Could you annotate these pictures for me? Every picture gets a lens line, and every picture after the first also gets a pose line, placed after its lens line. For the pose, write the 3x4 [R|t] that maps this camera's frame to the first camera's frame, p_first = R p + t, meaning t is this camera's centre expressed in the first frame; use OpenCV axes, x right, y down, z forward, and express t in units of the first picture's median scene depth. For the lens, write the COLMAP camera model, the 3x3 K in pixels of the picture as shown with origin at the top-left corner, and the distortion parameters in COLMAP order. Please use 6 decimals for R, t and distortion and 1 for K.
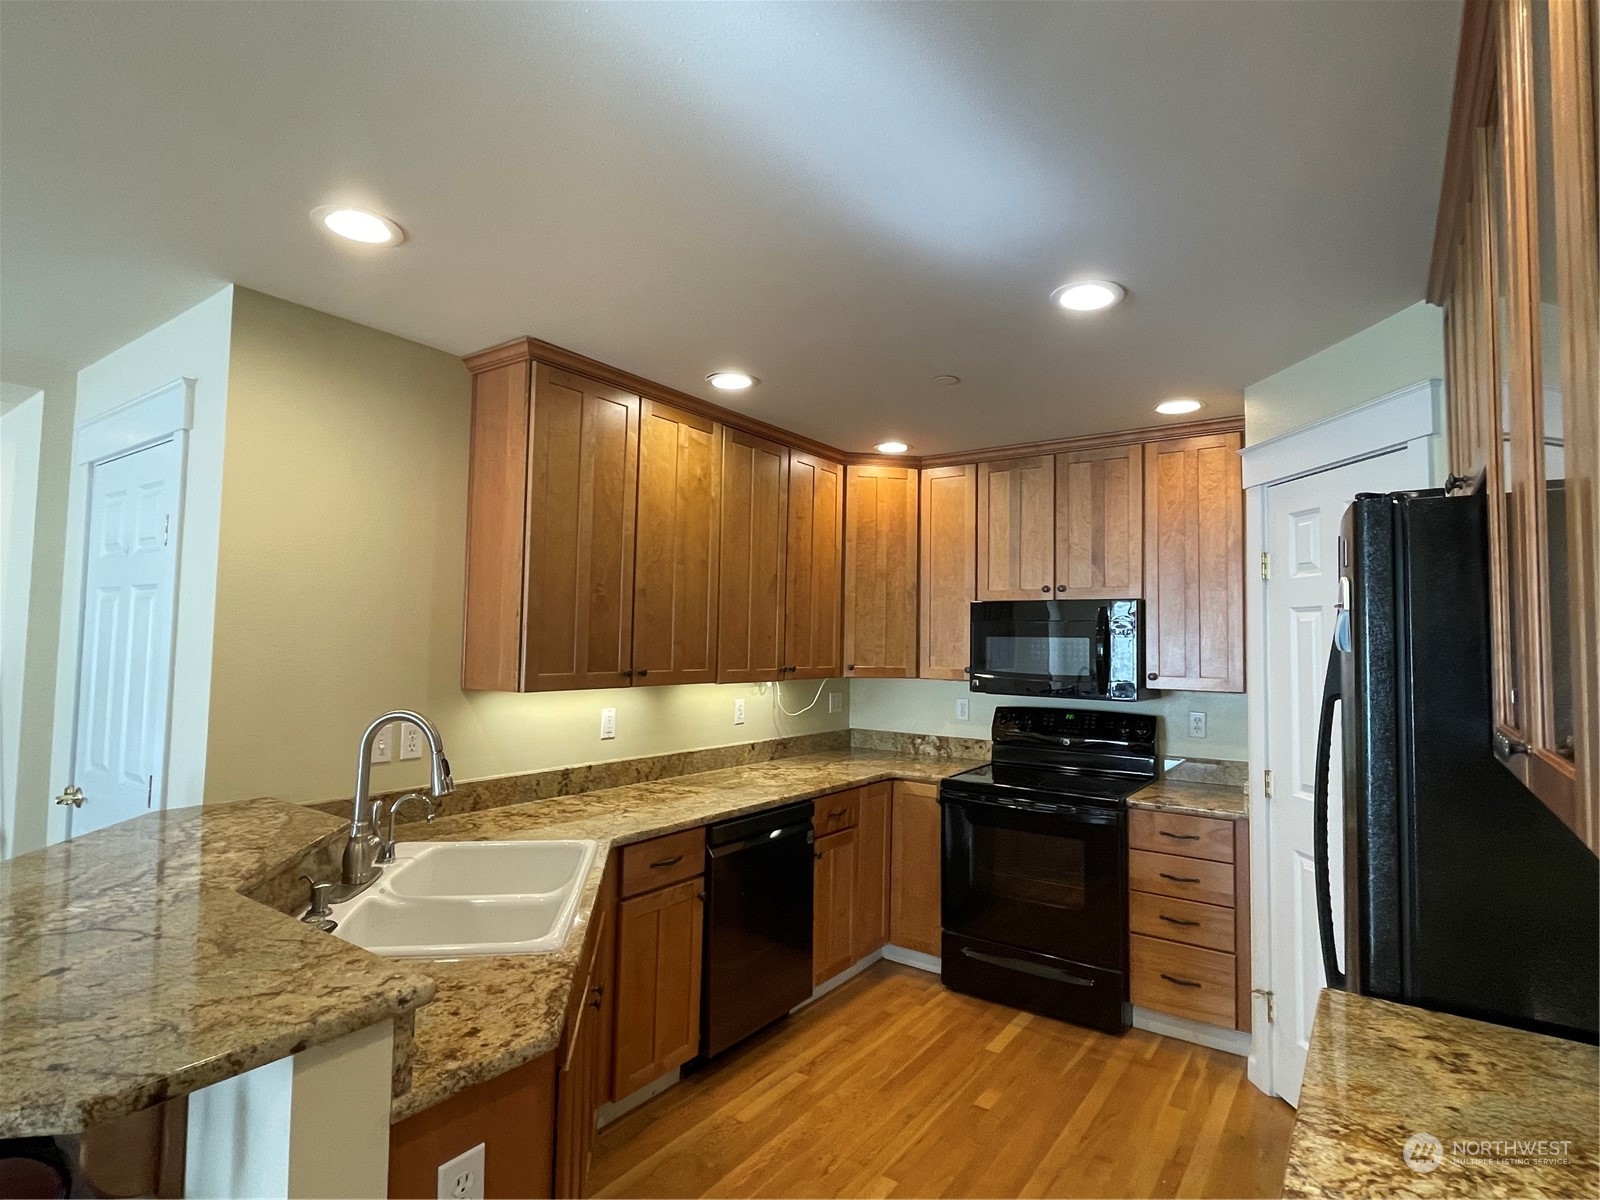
lens RADIAL K [[830.5, 0, 799.3], [0, 830.5, 598.0], [0, 0, 1]] dist [-0.000678, -0.002851]
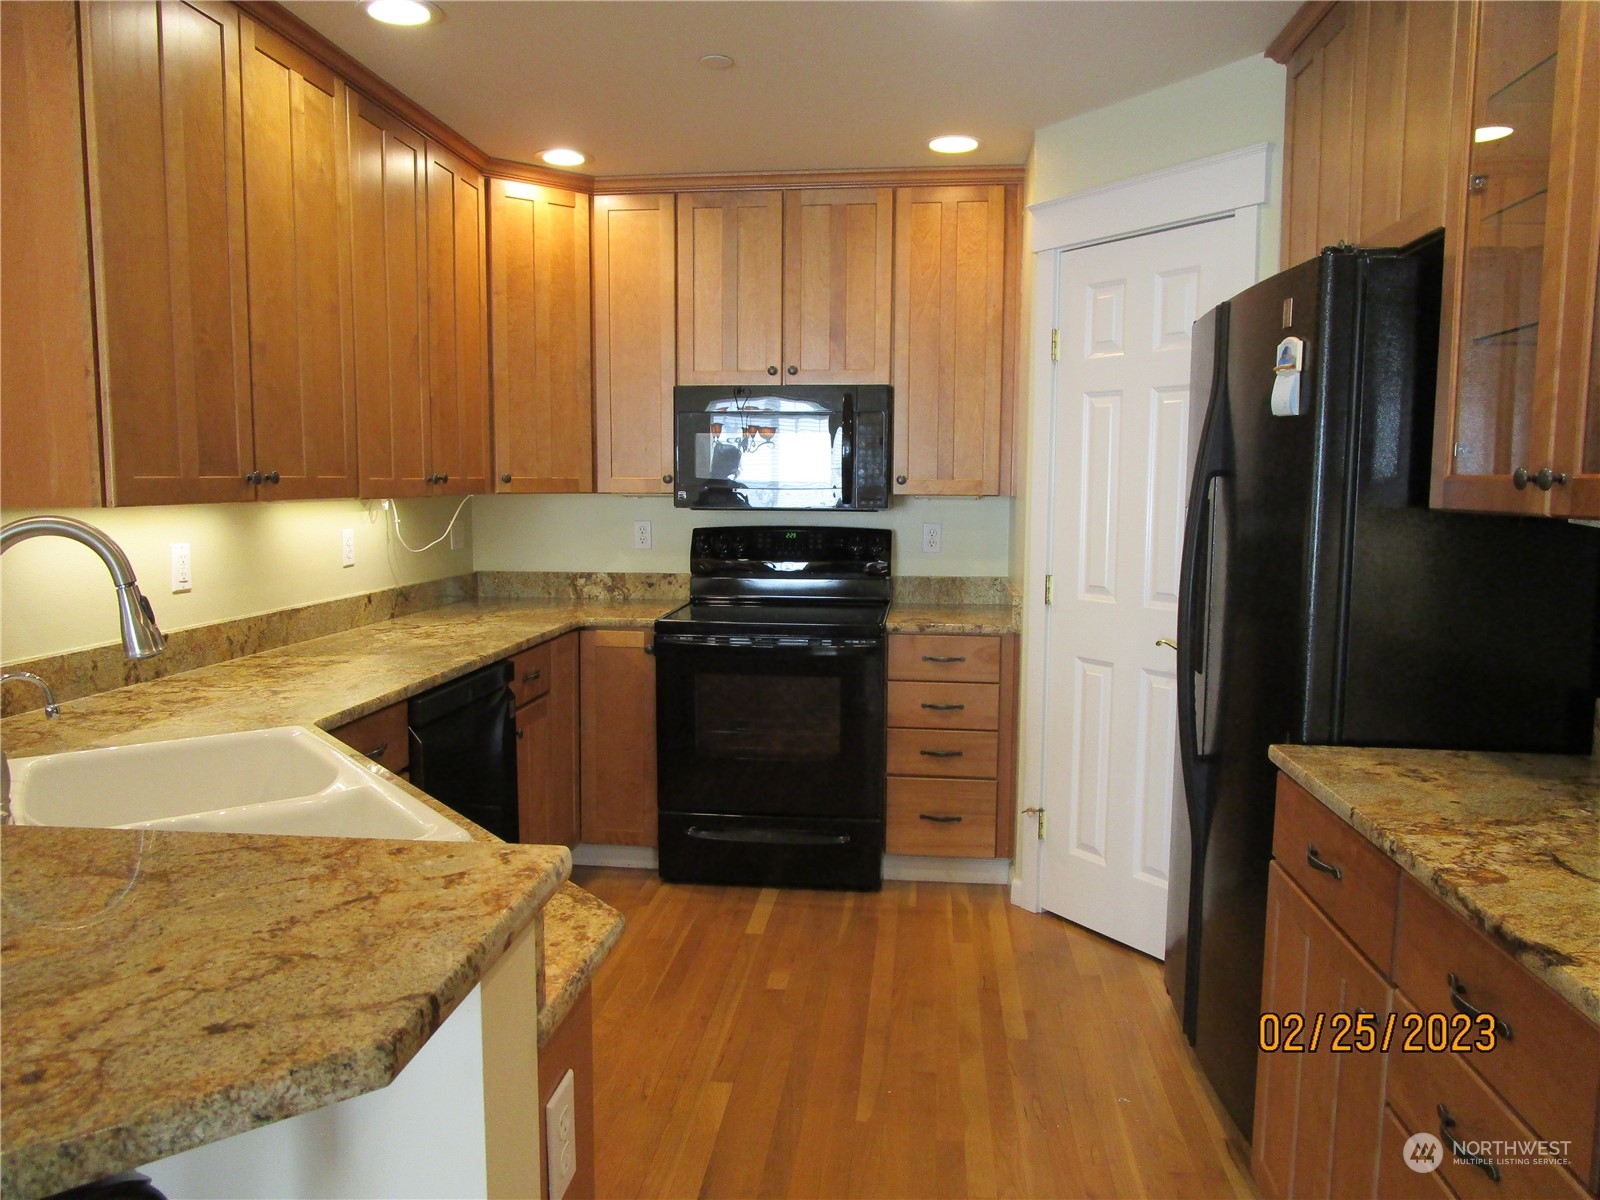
lens RADIAL K [[1146.3, 0, 797.7], [0, 1146.3, 603.2], [0, 0, 1]] dist [-0.016222, 0.005429]
pose [[0.876975, -0.065947, 0.475990, -0.234137], [-0.012692, 0.987014, 0.160131, 0.035746], [-0.480369, -0.146472, 0.864749, 0.039835]]
